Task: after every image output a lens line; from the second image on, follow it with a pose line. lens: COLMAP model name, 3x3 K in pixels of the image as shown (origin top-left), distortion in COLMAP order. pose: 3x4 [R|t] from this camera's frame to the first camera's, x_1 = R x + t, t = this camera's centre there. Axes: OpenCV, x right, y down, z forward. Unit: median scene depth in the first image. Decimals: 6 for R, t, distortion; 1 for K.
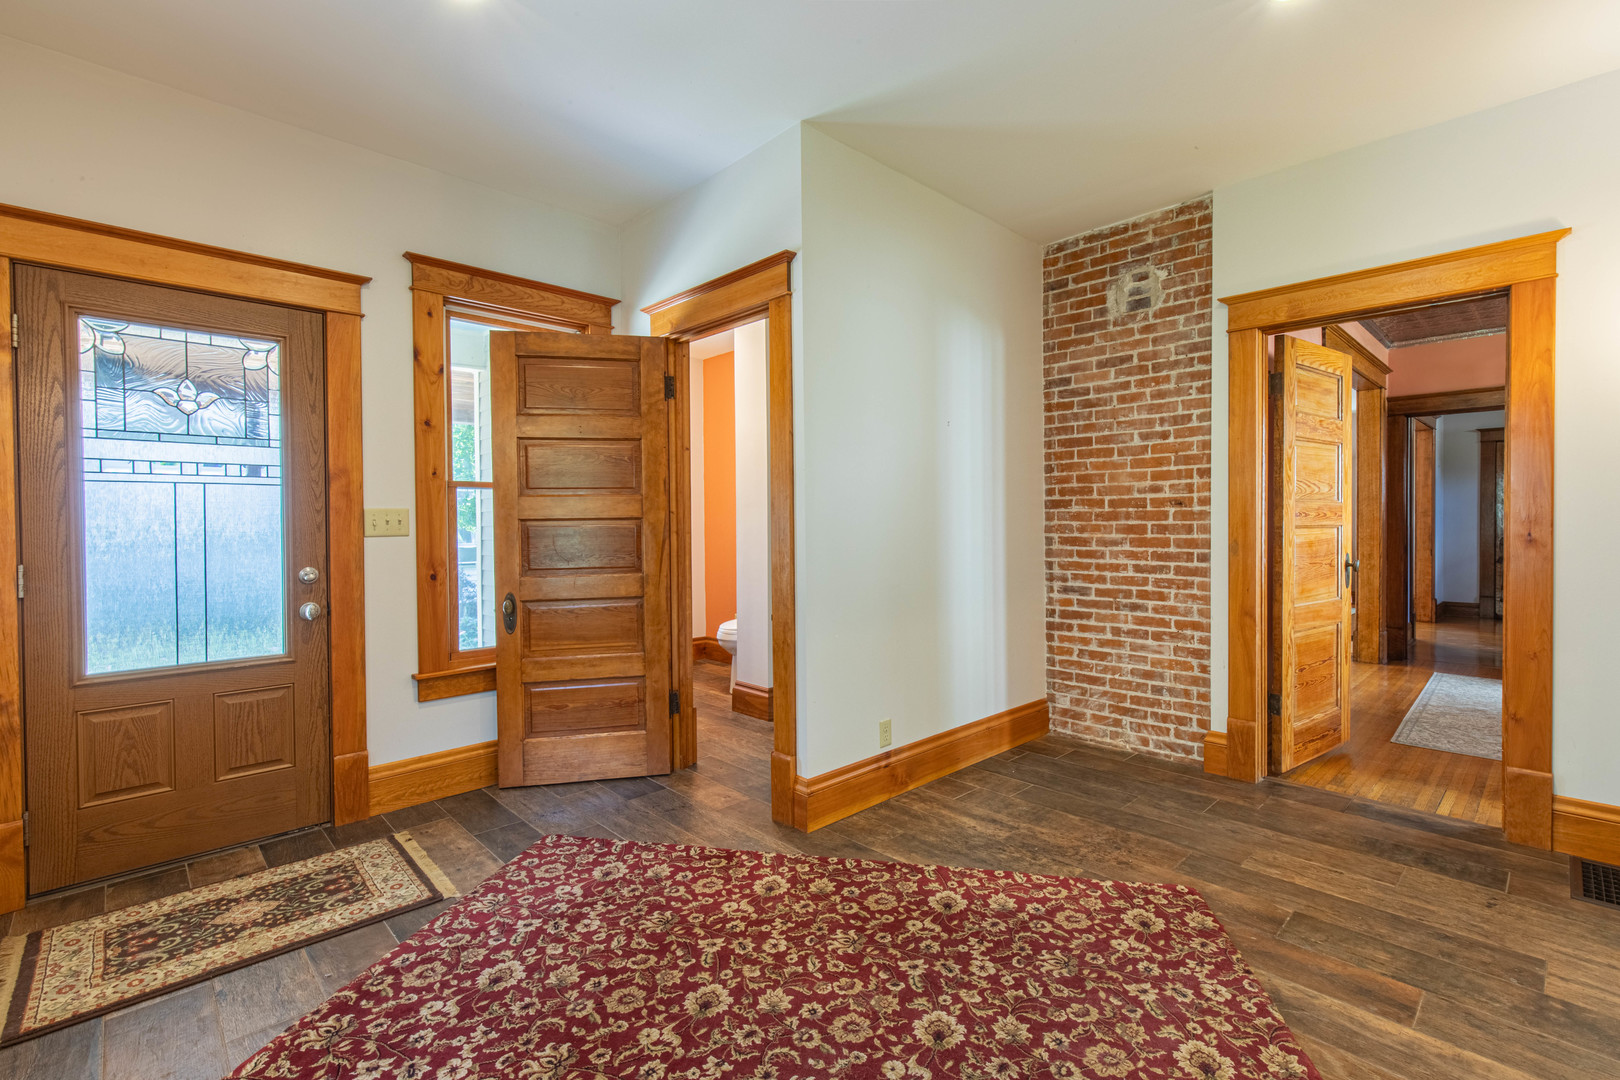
lens RADIAL K [[728.0, 0, 819.8], [0, 728.0, 528.2], [0, 0, 1]] dist [0.003344, -0.000816]
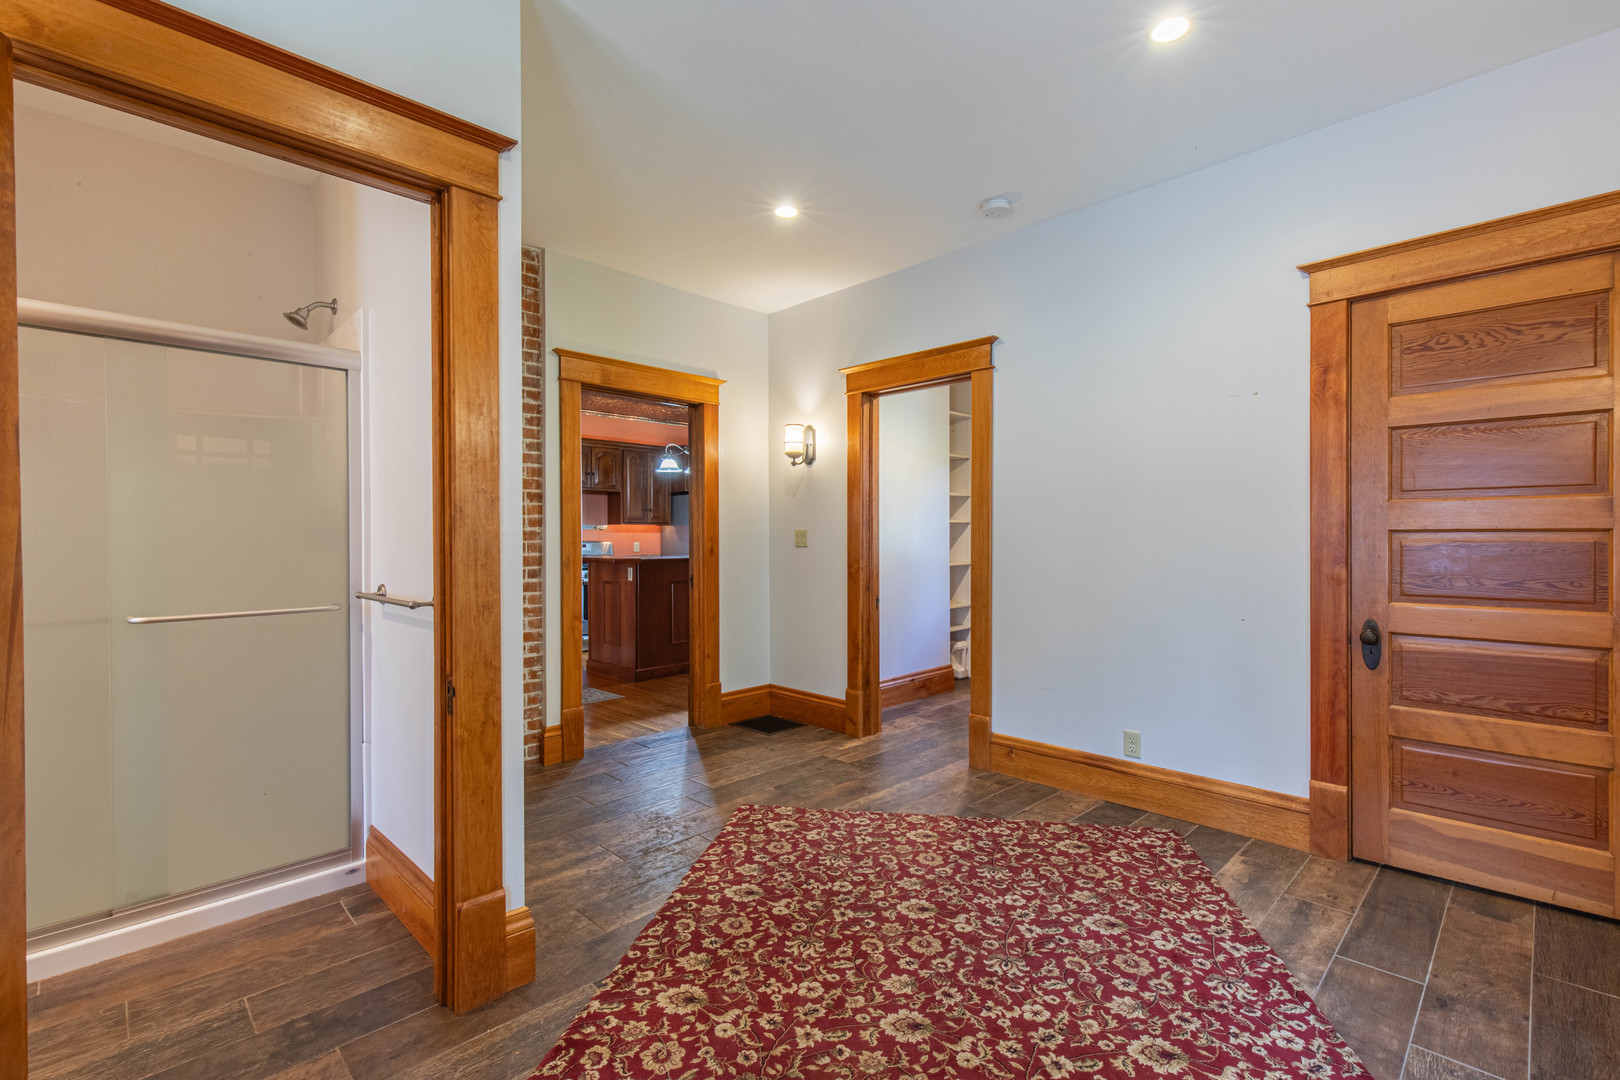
lens RADIAL K [[728.0, 0, 825.1], [0, 728.0, 543.5], [0, 0, 1]] dist [0.003344, -0.000816]
pose [[-0.024513, -0.001759, 0.999698, -0.947745], [0.014063, 0.999899, 0.002104, -0.003488], [-0.999601, 0.014110, -0.024485, 0.944125]]
